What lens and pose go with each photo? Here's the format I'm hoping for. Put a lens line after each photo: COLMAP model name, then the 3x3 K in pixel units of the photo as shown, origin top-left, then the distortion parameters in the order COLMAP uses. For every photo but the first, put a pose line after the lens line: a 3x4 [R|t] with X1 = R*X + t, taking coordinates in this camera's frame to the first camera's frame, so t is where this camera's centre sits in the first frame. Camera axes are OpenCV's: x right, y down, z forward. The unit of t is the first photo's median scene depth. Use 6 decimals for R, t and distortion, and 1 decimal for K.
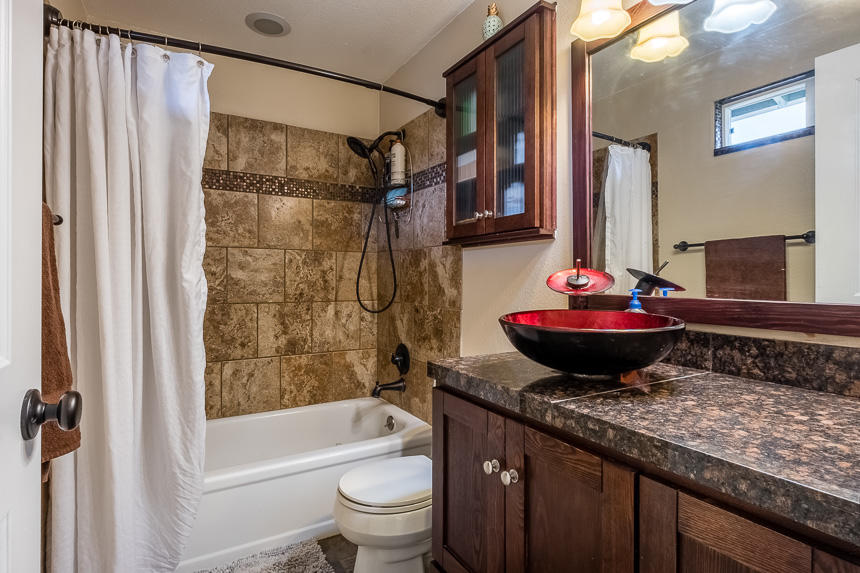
lens RADIAL K [[445.2, 0, 431.1], [0, 445.2, 285.1], [0, 0, 1]] dist [0.004617, -0.000479]
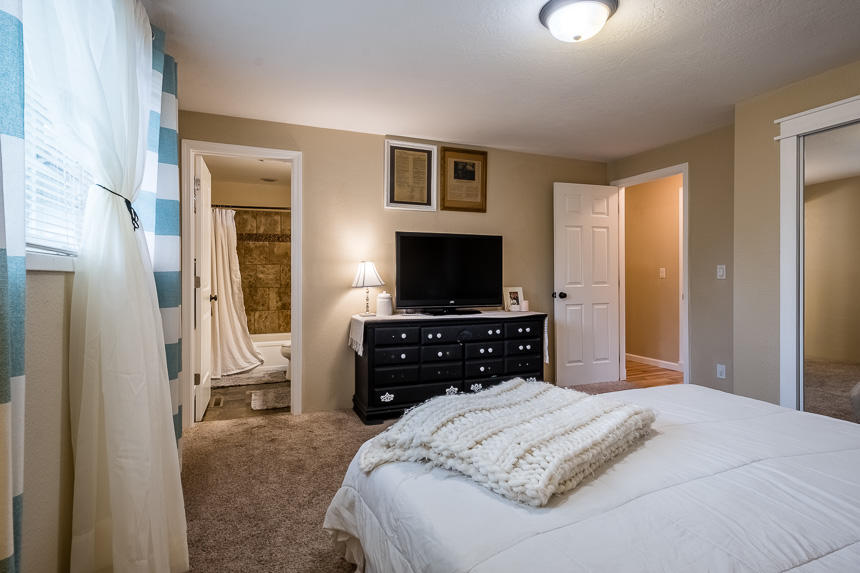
lens RADIAL K [[445.2, 0, 429.2], [0, 445.2, 284.3], [0, 0, 1]] dist [0.004617, -0.000479]
pose [[0.989408, -0.001364, -0.145155, 0.809224], [0.001814, 0.999994, 0.002968, 0.017396], [0.145150, -0.003200, 0.989404, -1.241771]]
